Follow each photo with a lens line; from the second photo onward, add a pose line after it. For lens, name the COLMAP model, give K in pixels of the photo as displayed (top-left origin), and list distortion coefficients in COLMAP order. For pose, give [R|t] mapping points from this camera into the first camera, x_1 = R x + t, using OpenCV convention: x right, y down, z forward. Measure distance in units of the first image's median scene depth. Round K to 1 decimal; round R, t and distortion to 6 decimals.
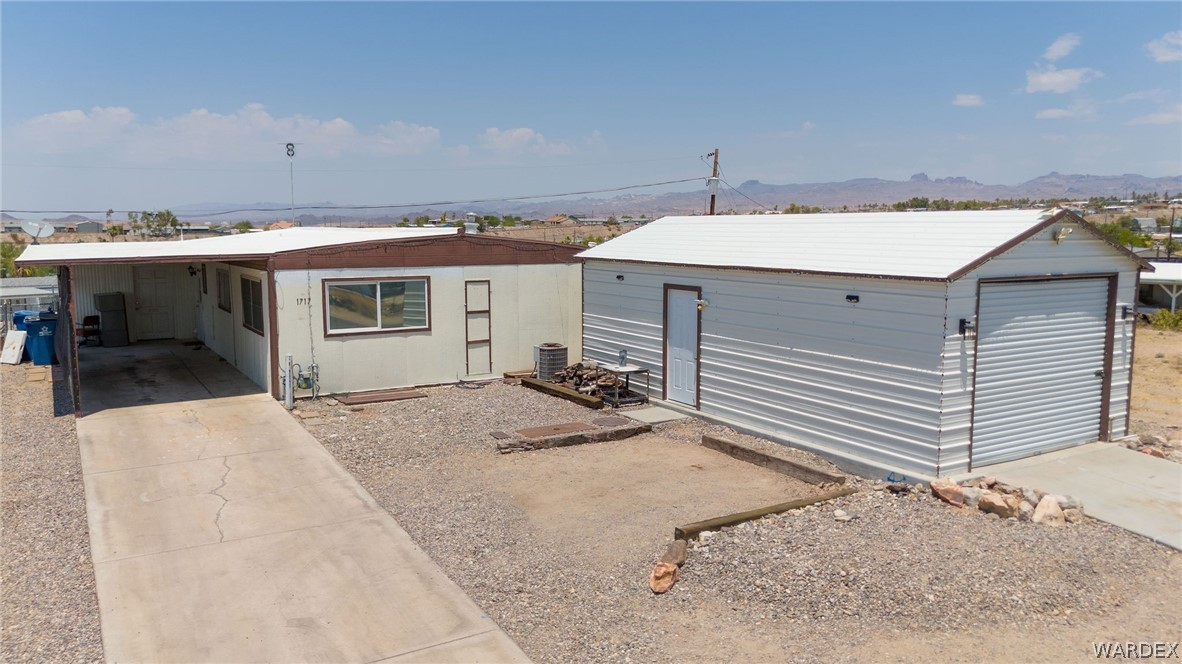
lens RADIAL K [[872.4, 0, 595.6], [0, 872.4, 332.2], [0, 0, 1]] dist [0.079752, -0.077669]
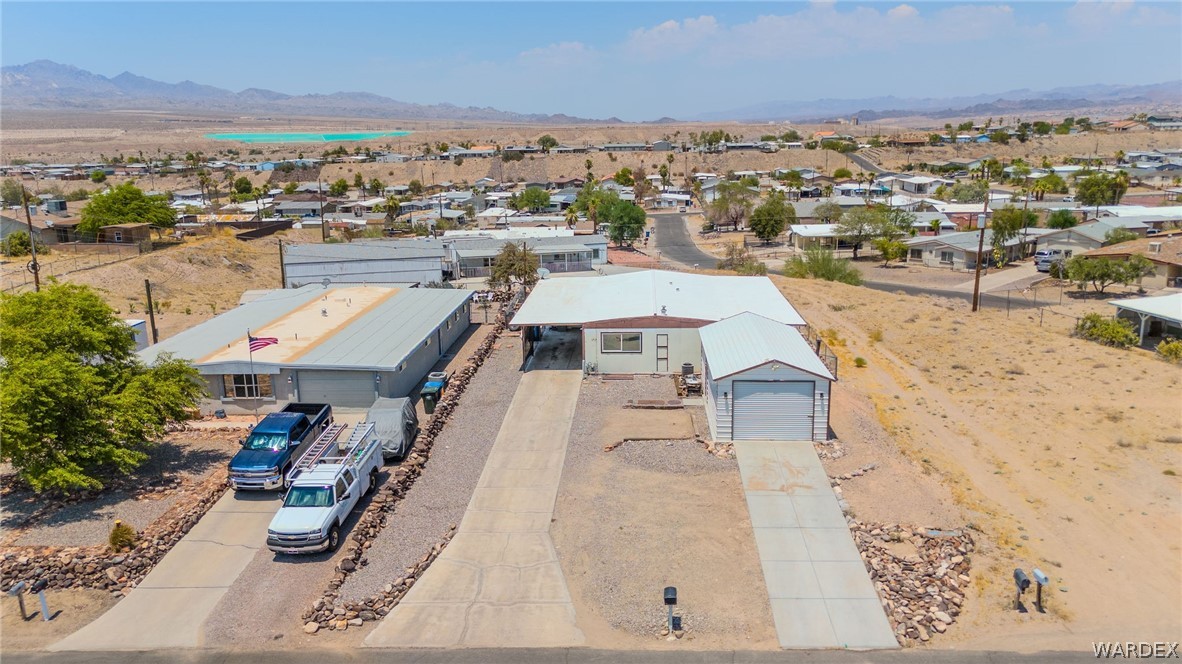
lens RADIAL K [[872.4, 0, 595.4], [0, 872.4, 338.2], [0, 0, 1]] dist [0.079752, -0.077669]
pose [[0.821619, 0.120883, -0.557072, 1.094635], [-0.051303, 0.988971, 0.138939, -0.385759], [0.567724, -0.085576, 0.818759, -1.129332]]
